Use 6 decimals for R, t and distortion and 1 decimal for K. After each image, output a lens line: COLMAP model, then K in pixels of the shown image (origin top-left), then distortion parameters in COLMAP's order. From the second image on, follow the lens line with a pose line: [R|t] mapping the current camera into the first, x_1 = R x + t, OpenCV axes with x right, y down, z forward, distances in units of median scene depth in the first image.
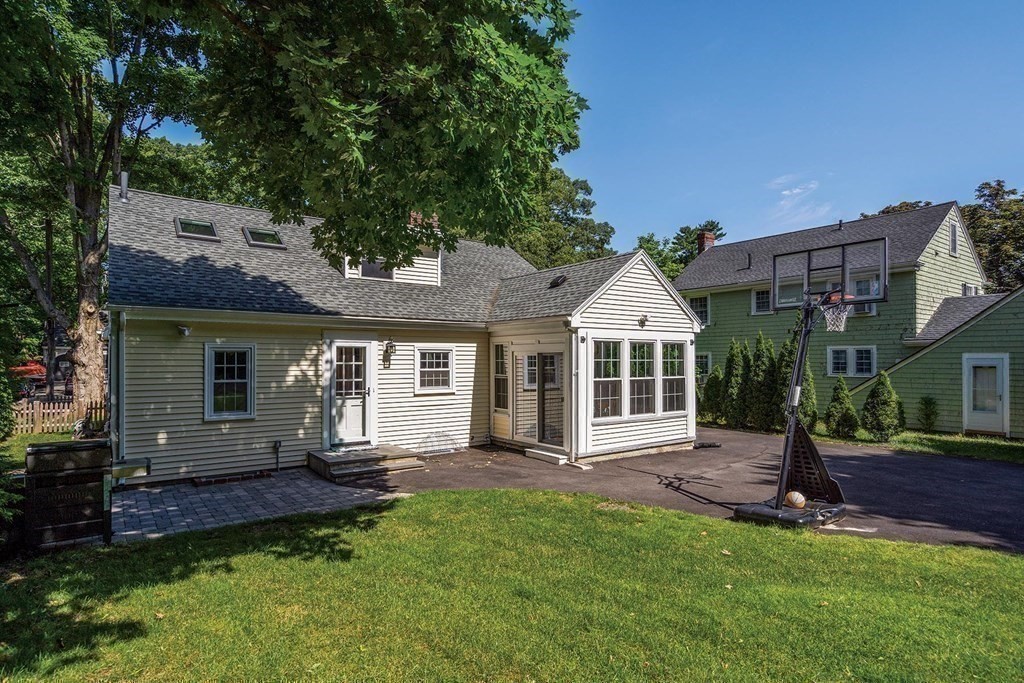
lens RADIAL K [[547.0, 0, 510.8], [0, 547.0, 353.0], [0, 0, 1]] dist [-0.000489, 0.000179]
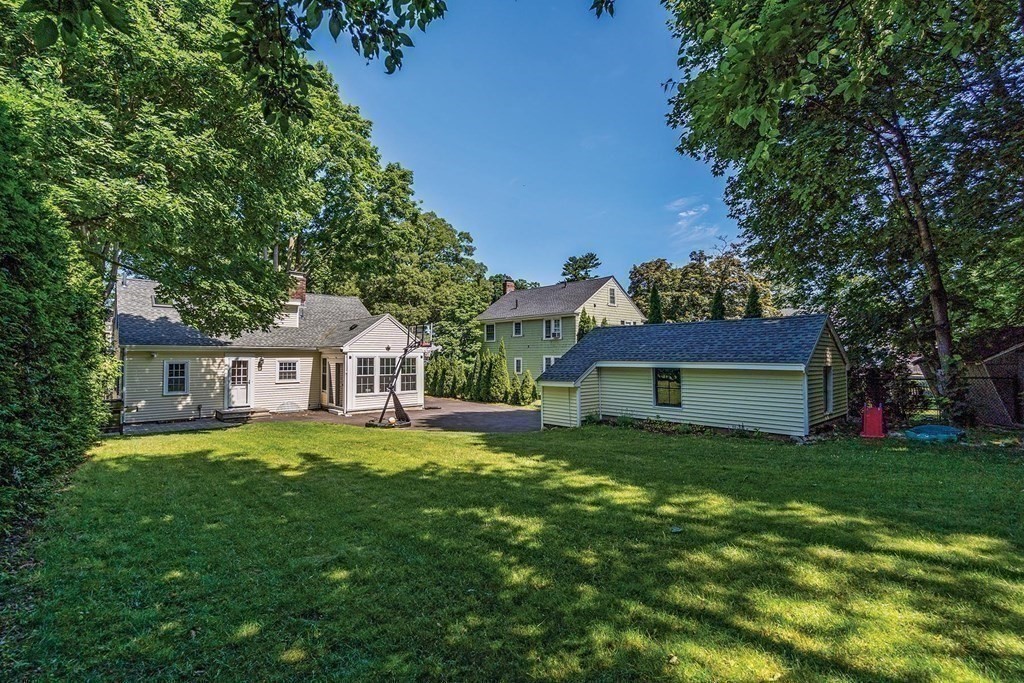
lens RADIAL K [[468.8, 0, 512.0], [0, 468.8, 341.5], [0, 0, 1]] dist [0.000692, 0.000159]
pose [[0.995249, 0.002973, 0.097321, 0.540208], [-0.001166, 0.999826, -0.018616, -0.049119], [-0.097360, 0.018414, 0.995079, -0.845837]]
